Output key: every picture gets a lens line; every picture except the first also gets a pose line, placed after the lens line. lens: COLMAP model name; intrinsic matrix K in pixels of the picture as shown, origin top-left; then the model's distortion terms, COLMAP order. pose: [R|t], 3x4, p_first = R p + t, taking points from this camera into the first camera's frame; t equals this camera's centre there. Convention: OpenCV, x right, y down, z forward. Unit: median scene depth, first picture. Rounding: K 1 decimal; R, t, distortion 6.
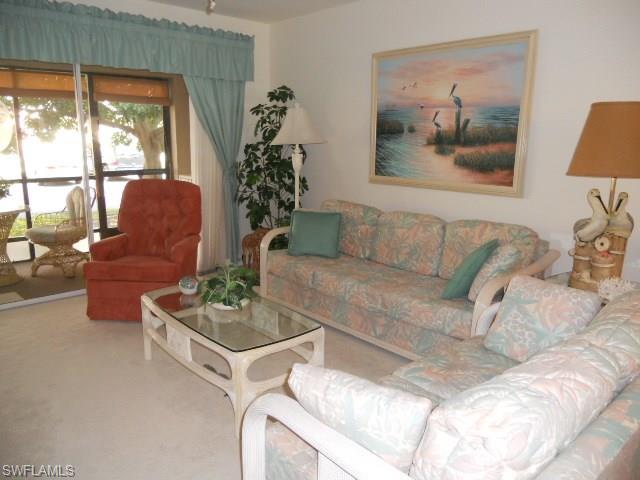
lens RADIAL K [[481.9, 0, 320.3], [0, 481.9, 242.5], [0, 0, 1]] dist [-0.048204, -0.000162]
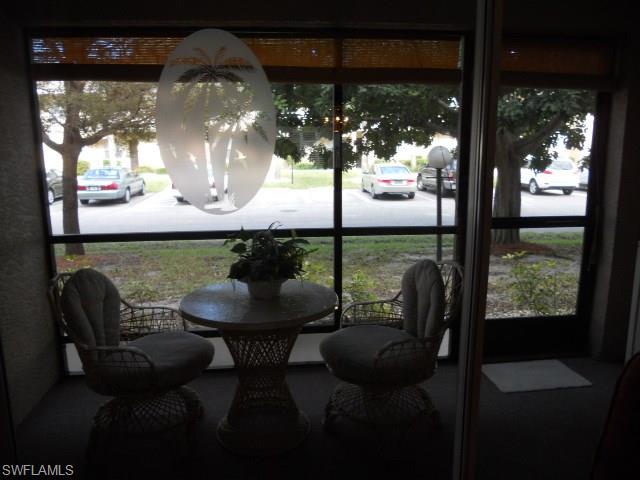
lens RADIAL K [[481.9, 0, 320.3], [0, 481.9, 242.5], [0, 0, 1]] dist [-0.048204, -0.000162]
pose [[0.796063, 0.099439, -0.596989, -0.330902], [-0.113321, 0.993455, 0.014367, -0.138741], [0.594510, 0.056214, 0.802121, 0.584088]]
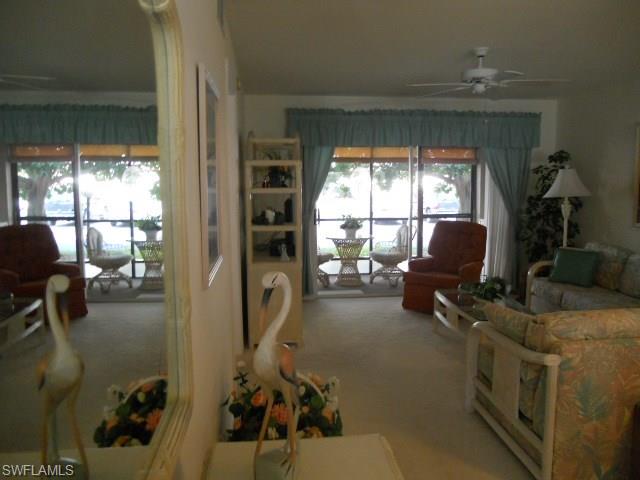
lens RADIAL K [[481.9, 0, 320.3], [0, 481.9, 242.5], [0, 0, 1]] dist [-0.048204, -0.000162]
pose [[0.801961, 0.055855, -0.594760, 0.156637], [-0.110319, 0.992342, -0.055560, 0.048043], [0.587102, 0.110170, 0.801981, -0.317610]]
